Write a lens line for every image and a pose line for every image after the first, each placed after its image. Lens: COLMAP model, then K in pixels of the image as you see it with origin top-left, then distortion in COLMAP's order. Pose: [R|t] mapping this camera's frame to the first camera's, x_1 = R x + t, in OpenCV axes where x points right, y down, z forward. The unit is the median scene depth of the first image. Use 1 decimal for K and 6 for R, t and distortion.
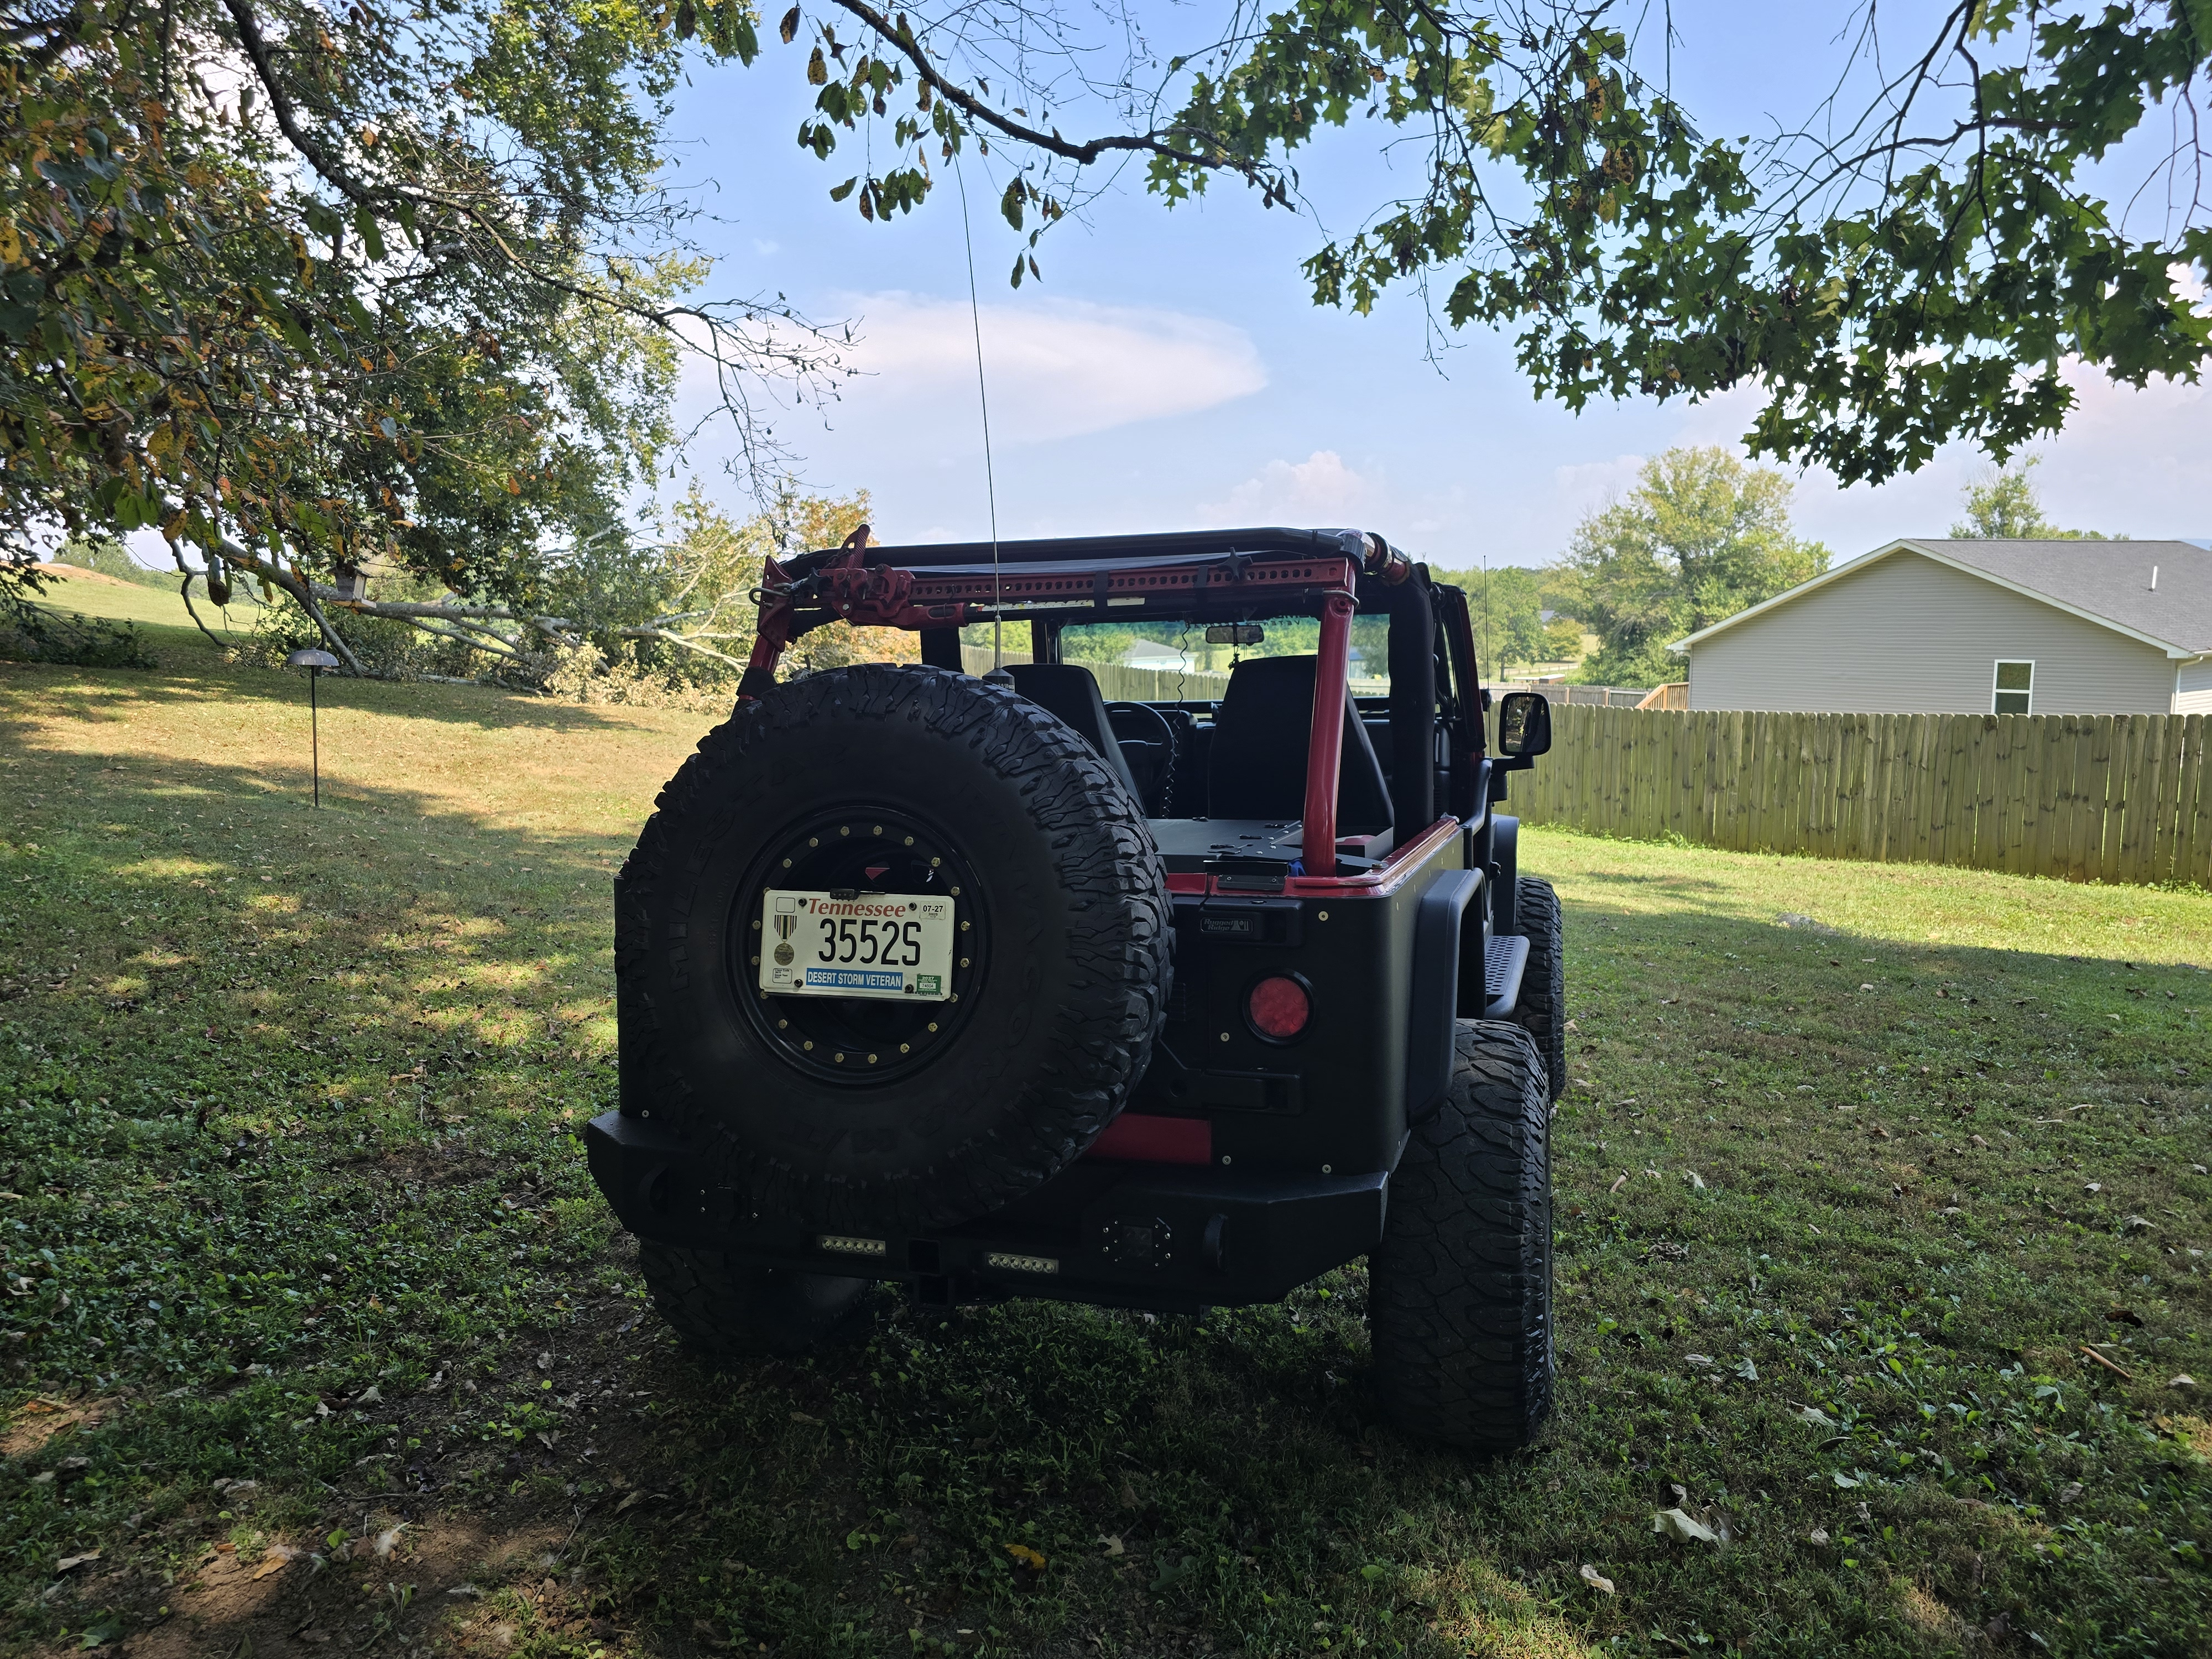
lens RADIAL K [[1503.5, 0, 1104.1], [0, 1503.5, 830.4], [0, 0, 1]] dist [0.040769, -0.003598]
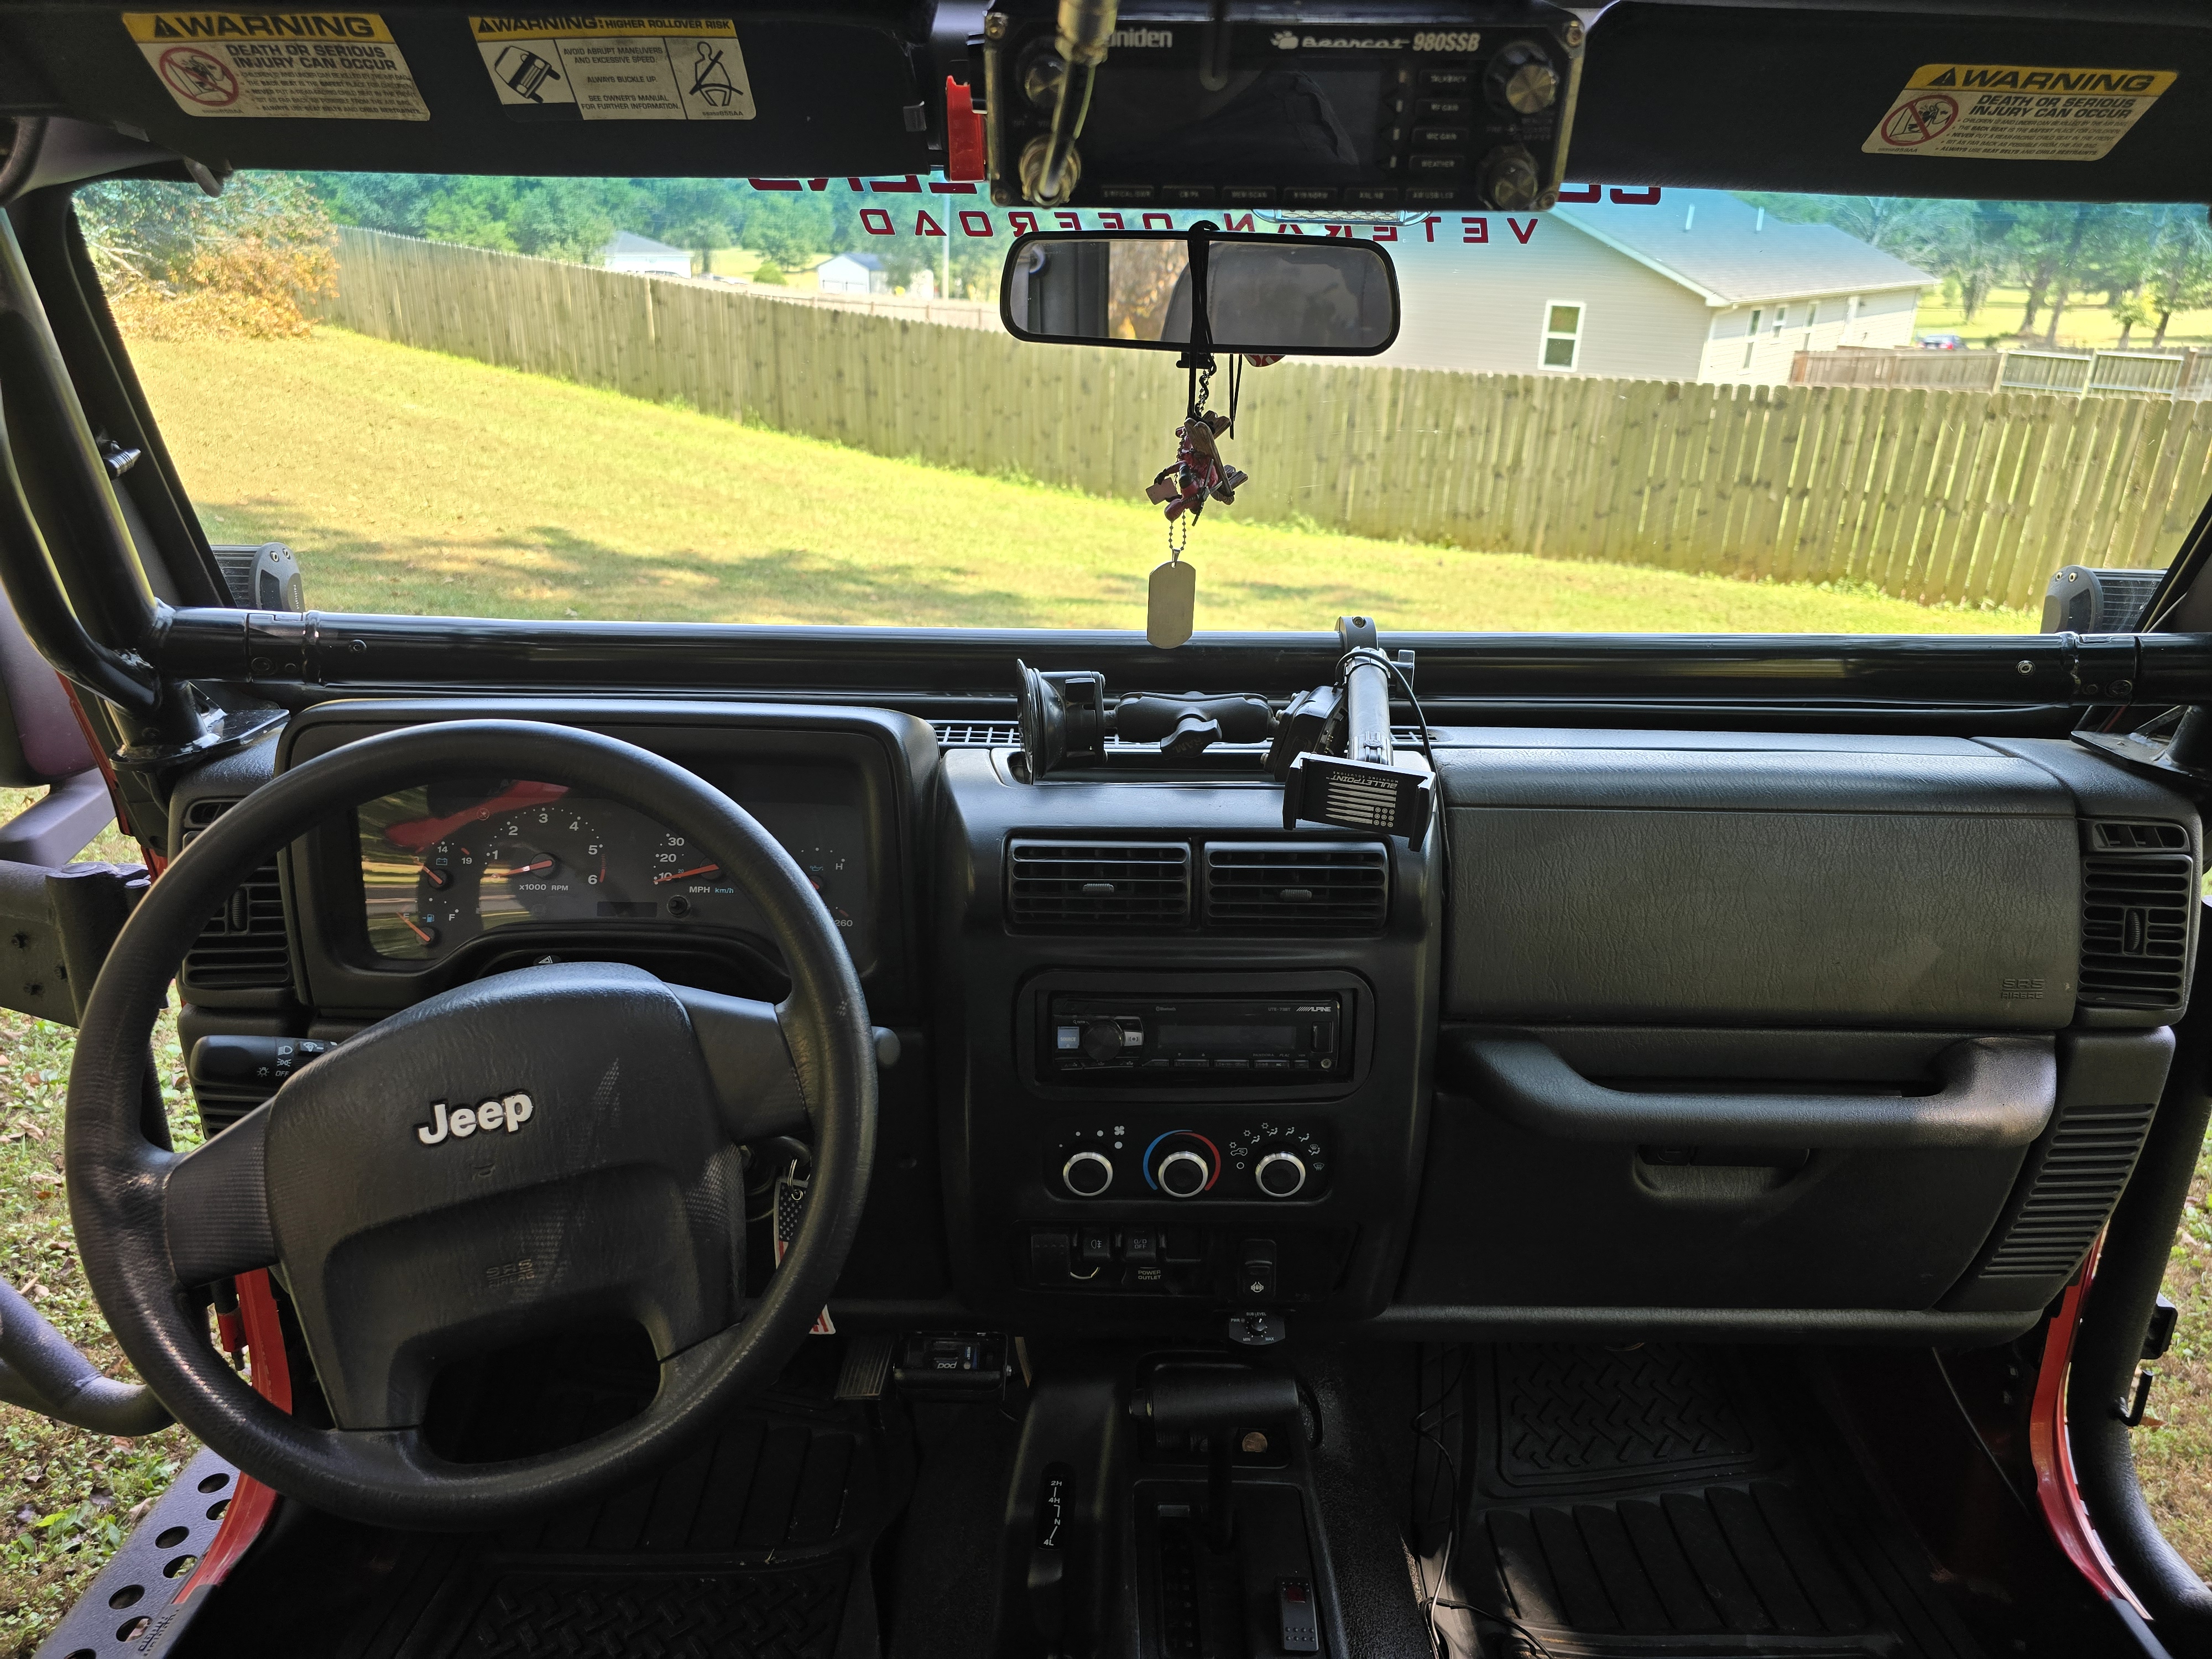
lens RADIAL K [[1503.5, 0, 1109.4], [0, 1503.5, 827.6], [0, 0, 1]] dist [0.040769, -0.003598]
pose [[0.950415, -0.071746, 0.302595, 0.007539], [-0.002858, 0.970967, 0.239195, -0.033020], [-0.310971, -0.228199, 0.922617, 0.243148]]
